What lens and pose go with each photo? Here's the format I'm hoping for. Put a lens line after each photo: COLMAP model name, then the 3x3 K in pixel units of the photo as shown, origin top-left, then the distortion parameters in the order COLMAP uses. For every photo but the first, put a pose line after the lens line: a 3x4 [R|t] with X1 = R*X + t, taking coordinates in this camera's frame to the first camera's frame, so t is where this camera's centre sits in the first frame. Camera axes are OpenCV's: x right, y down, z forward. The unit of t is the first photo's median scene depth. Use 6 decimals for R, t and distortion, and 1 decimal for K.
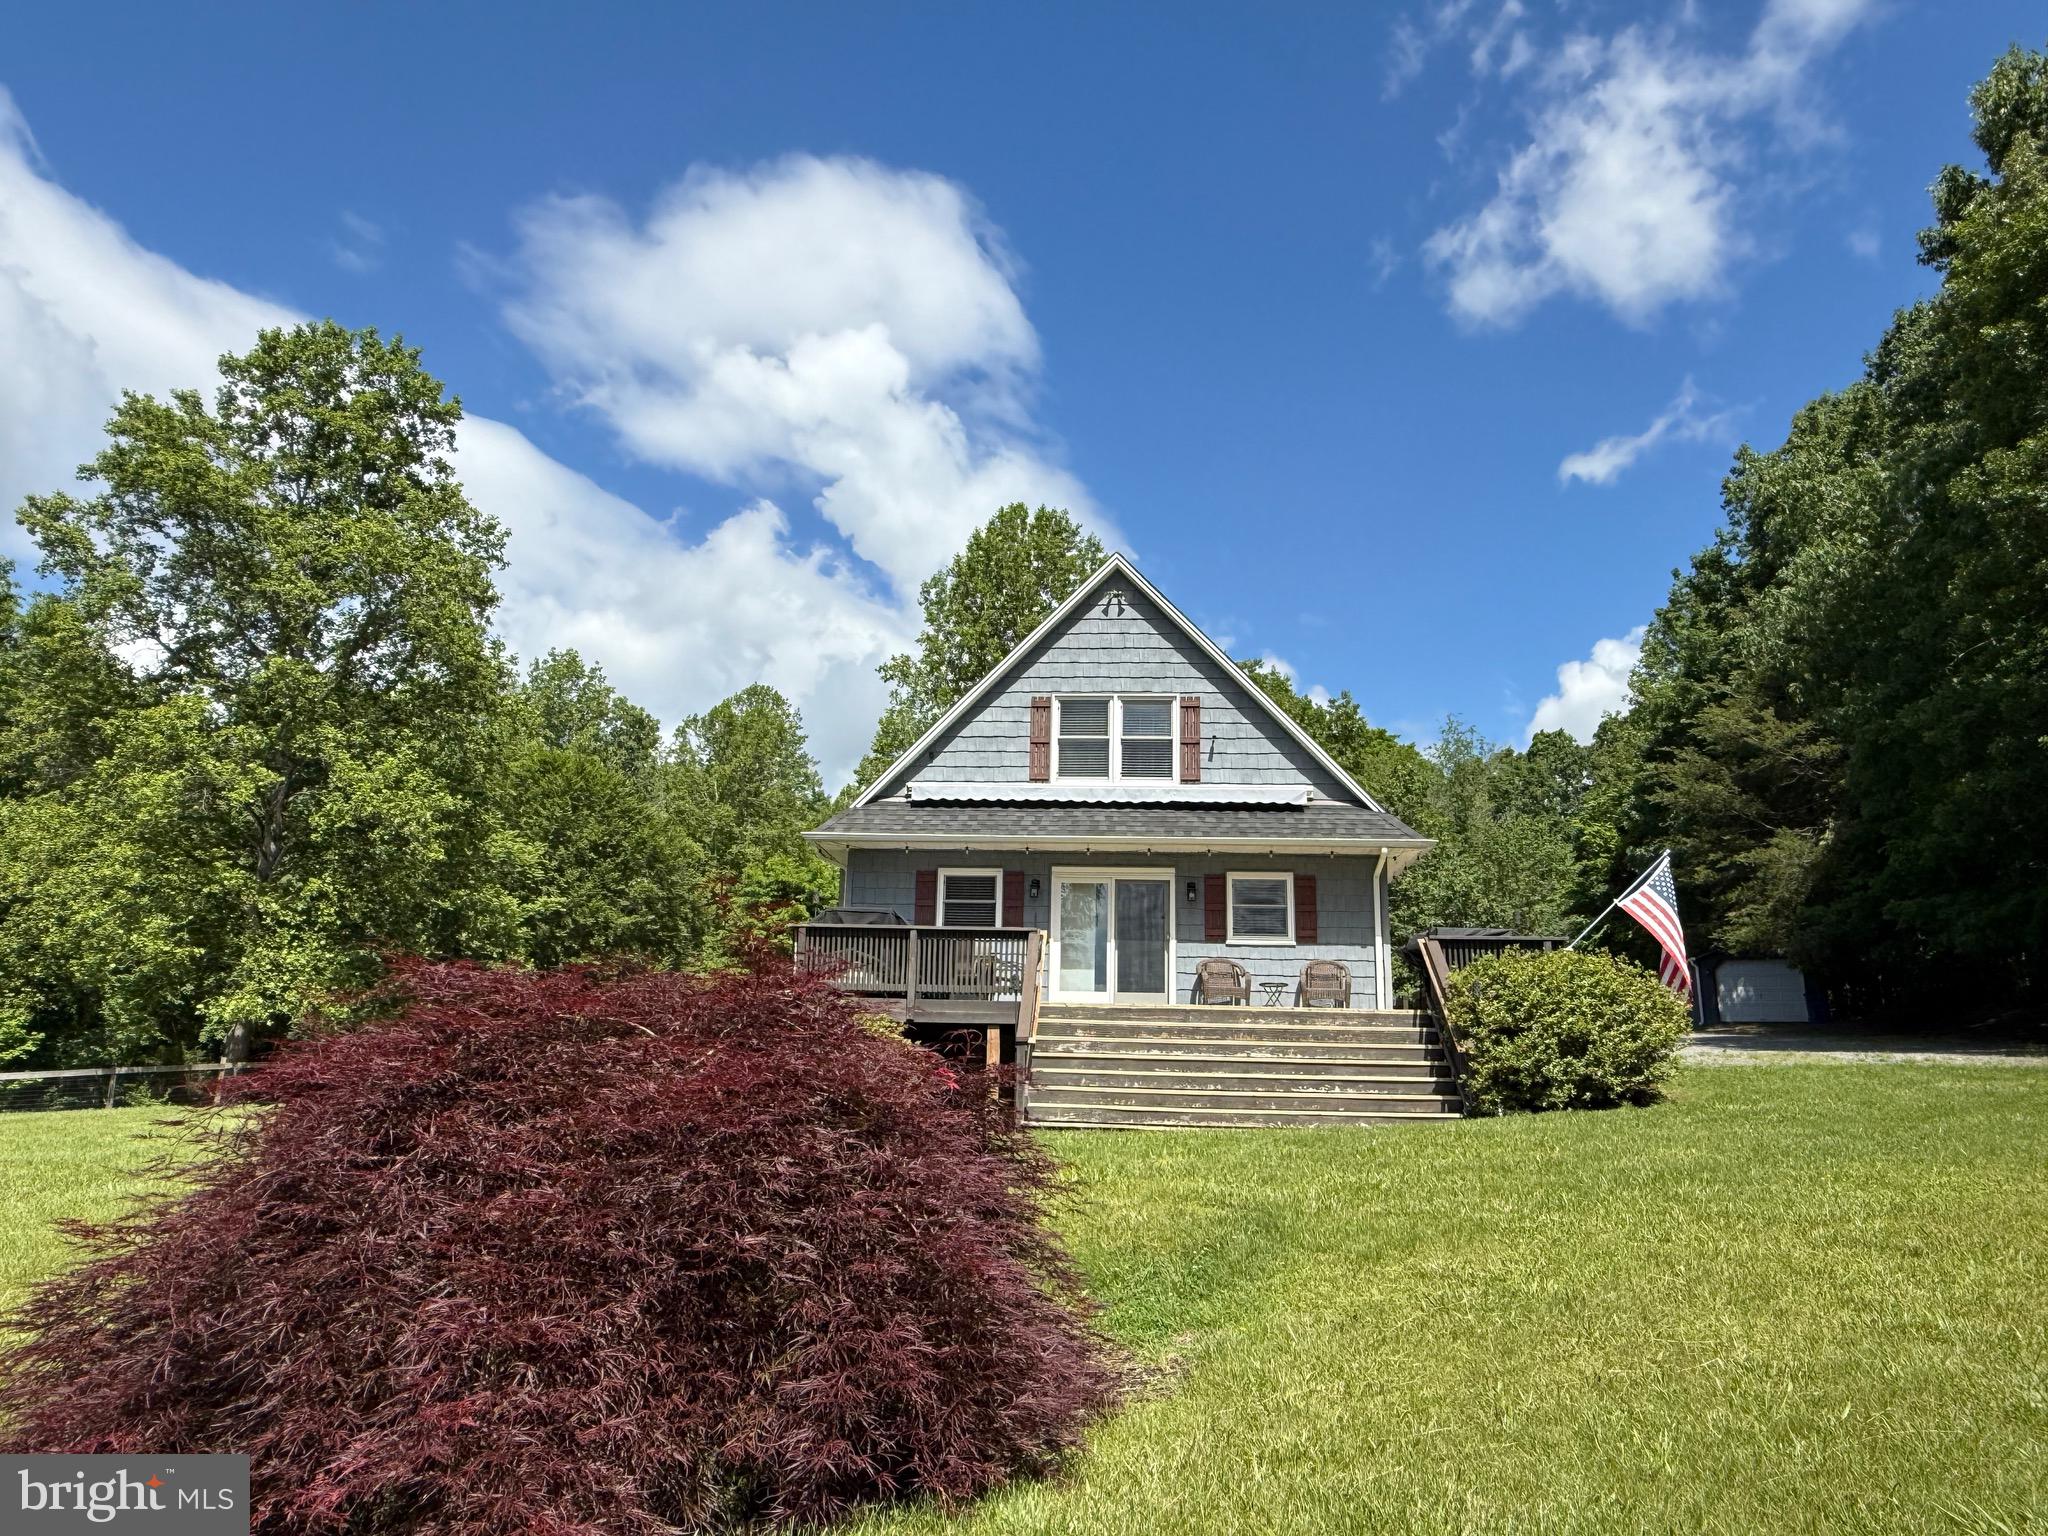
lens RADIAL K [[1381.7, 0, 1019.3], [0, 1381.7, 778.4], [0, 0, 1]] dist [0.001313, 0.005167]
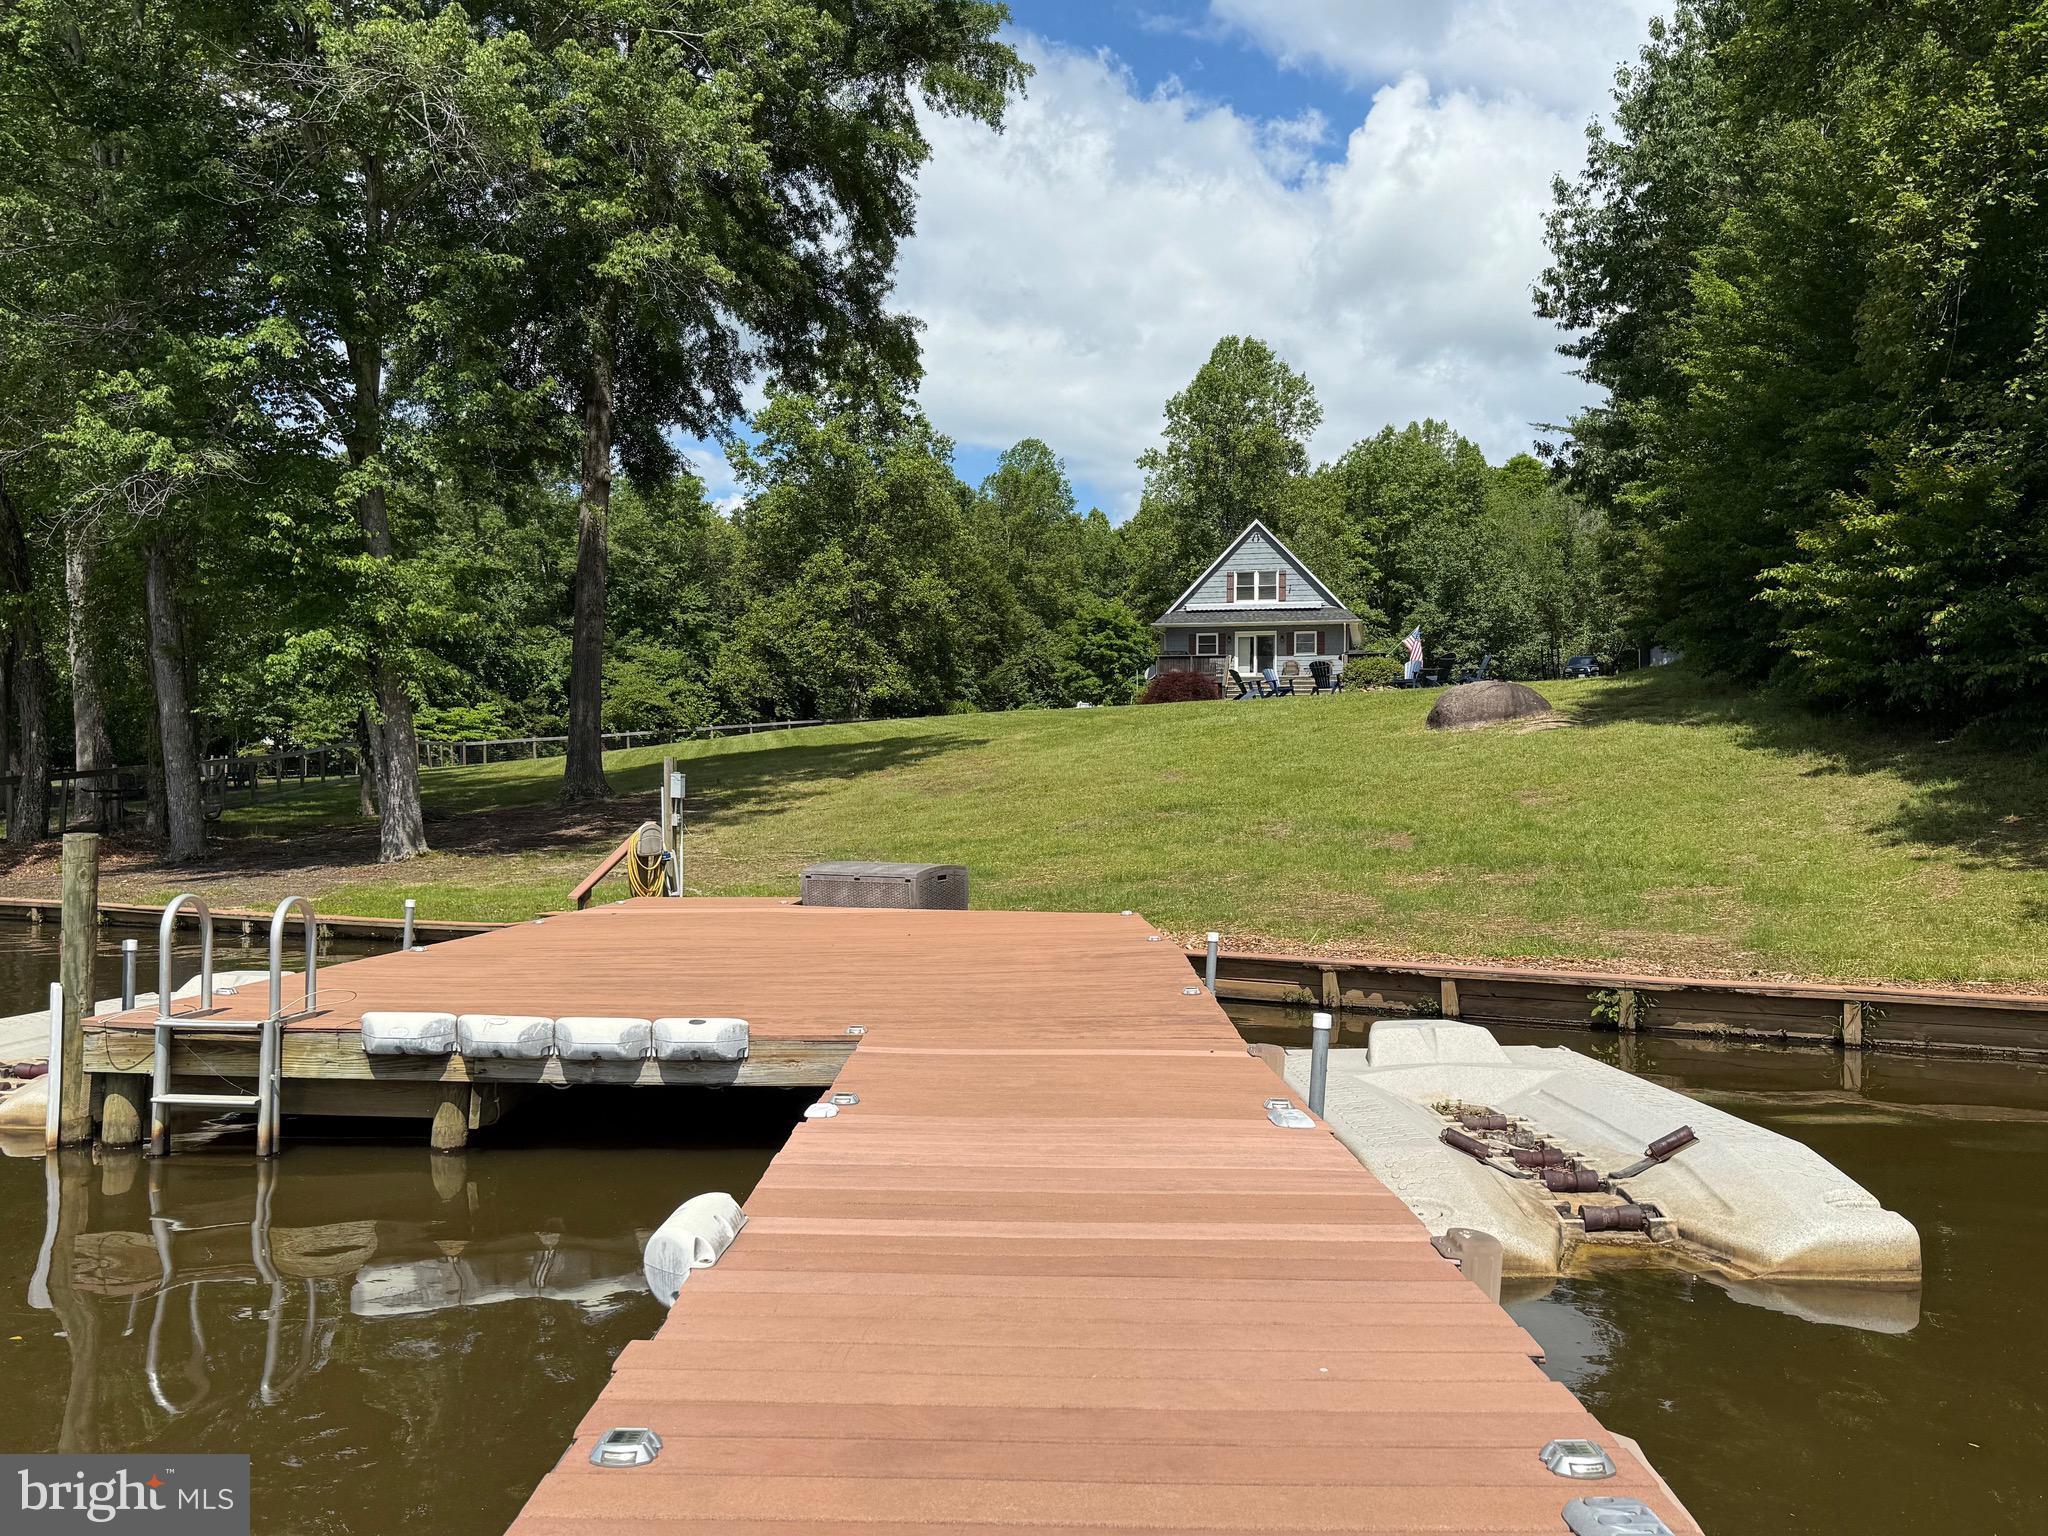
lens RADIAL K [[1670.1, 0, 1032.0], [0, 1670.1, 774.6], [0, 0, 1]] dist [0.158184, -0.000750]
pose [[0.990729, -0.021378, -0.134160, 0.066413], [0.048687, 0.977816, 0.203727, -0.378758], [0.126829, -0.208371, 0.969792, -2.534176]]
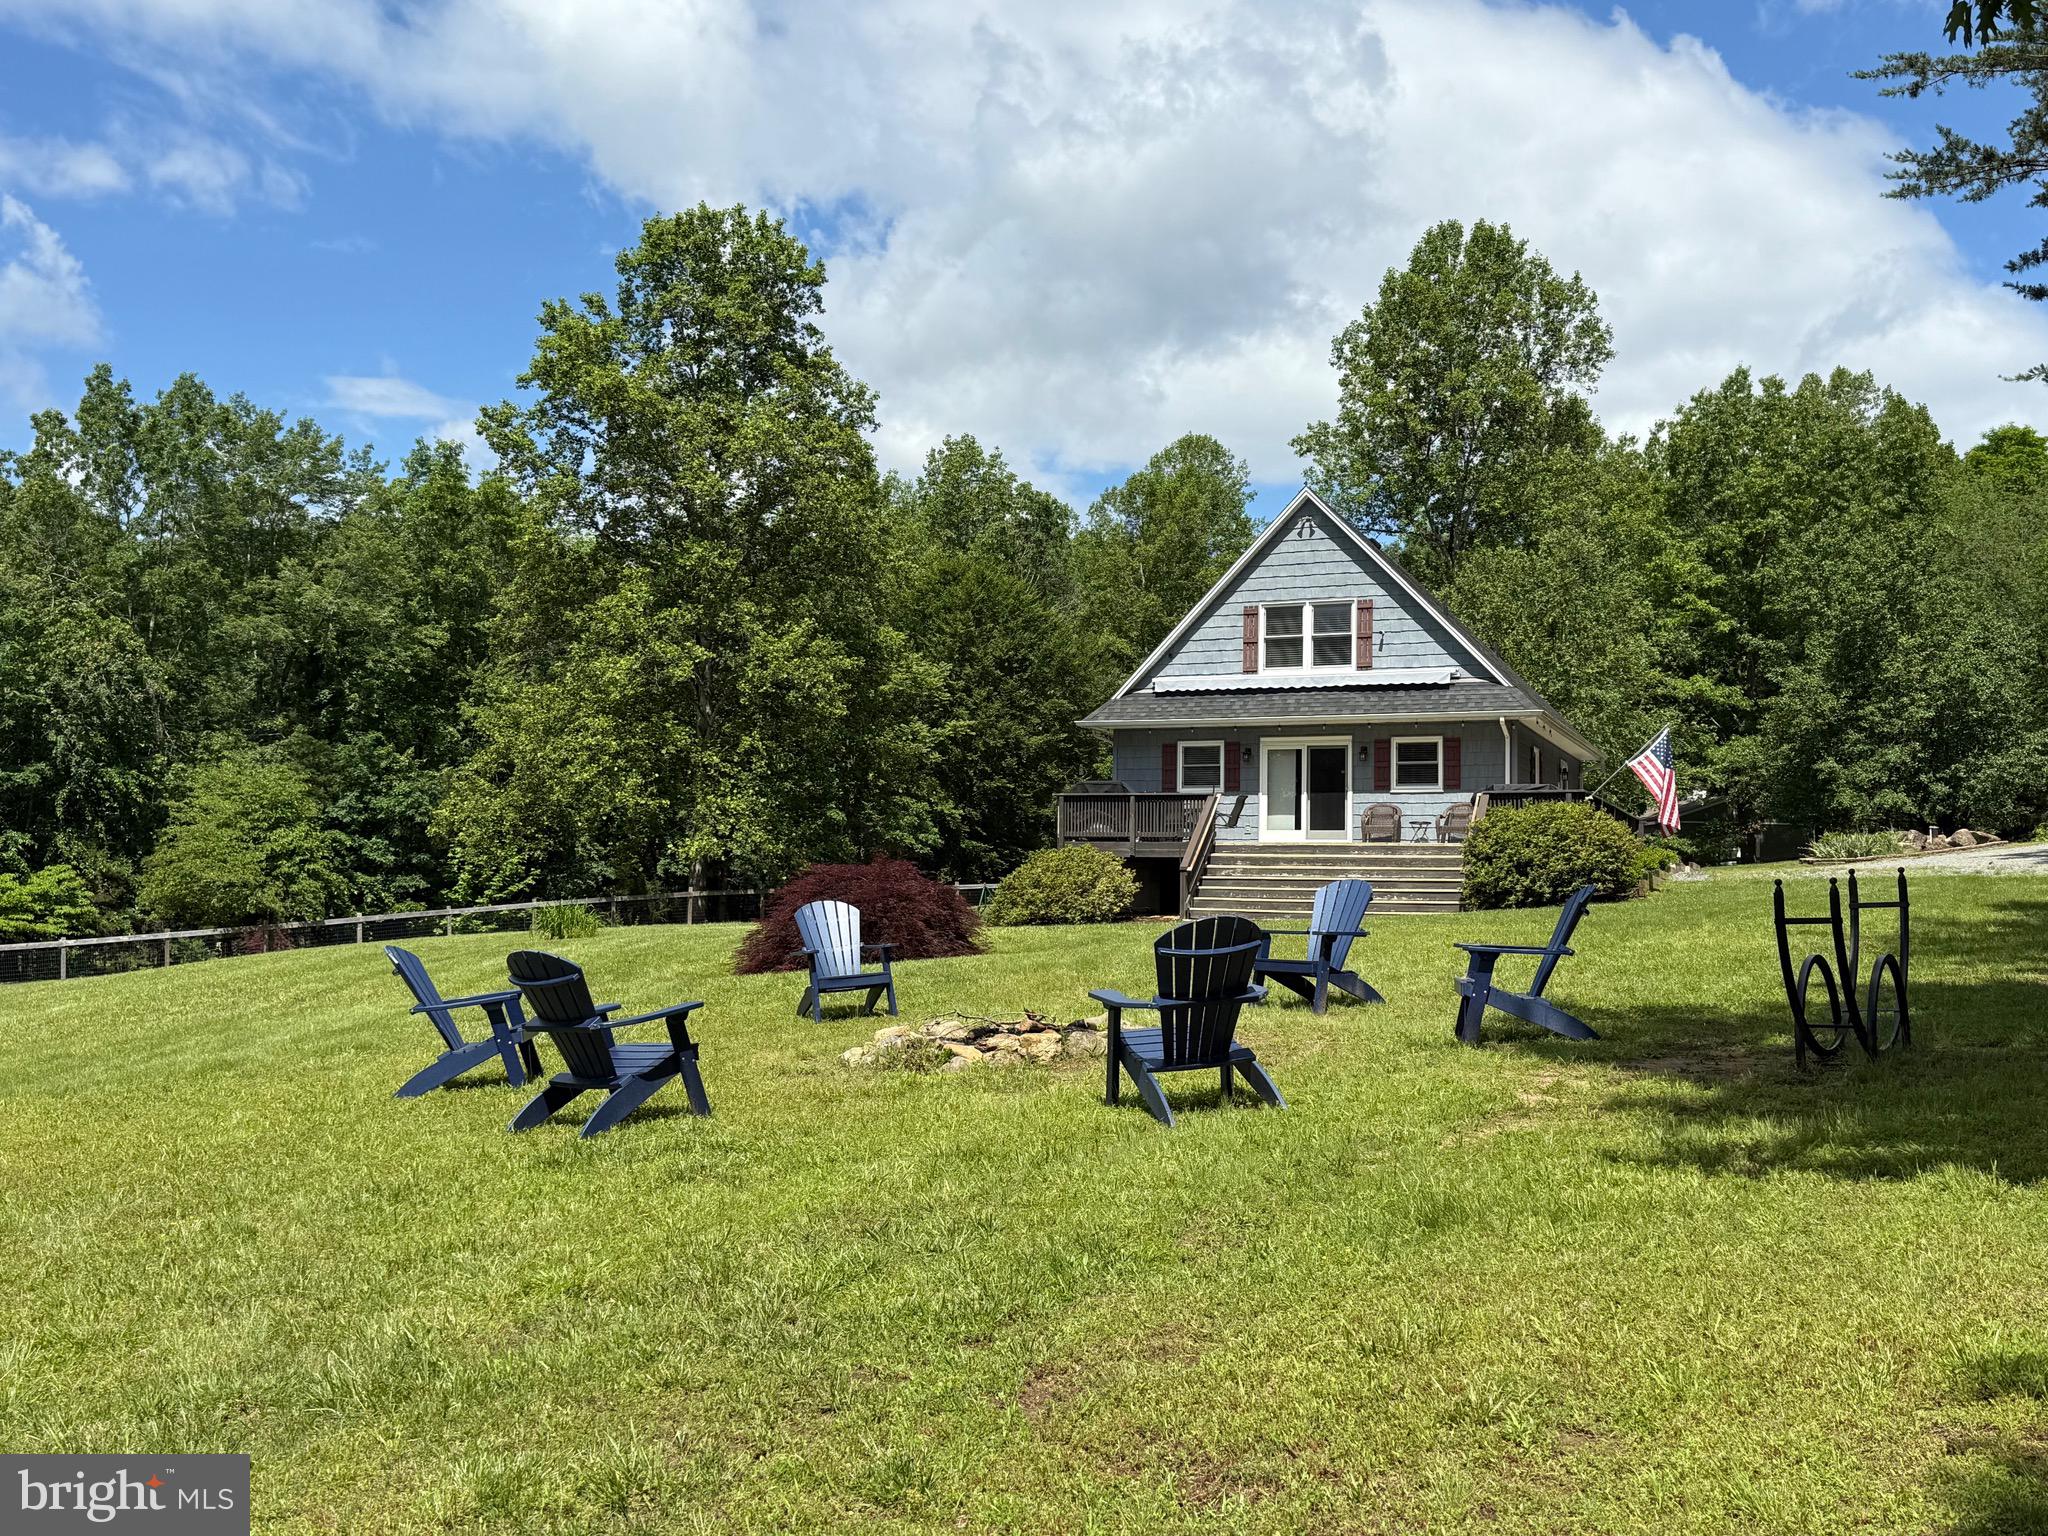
lens RADIAL K [[1996.1, 0, 1024.0], [0, 1996.1, 768.0], [0, 0, 1]] dist [0.212915, -0.423178]
pose [[0.948822, -0.032597, -0.314125, 0.399510], [0.077499, 0.988278, 0.131532, -0.172681], [0.306156, -0.149144, 0.940226, -0.856958]]
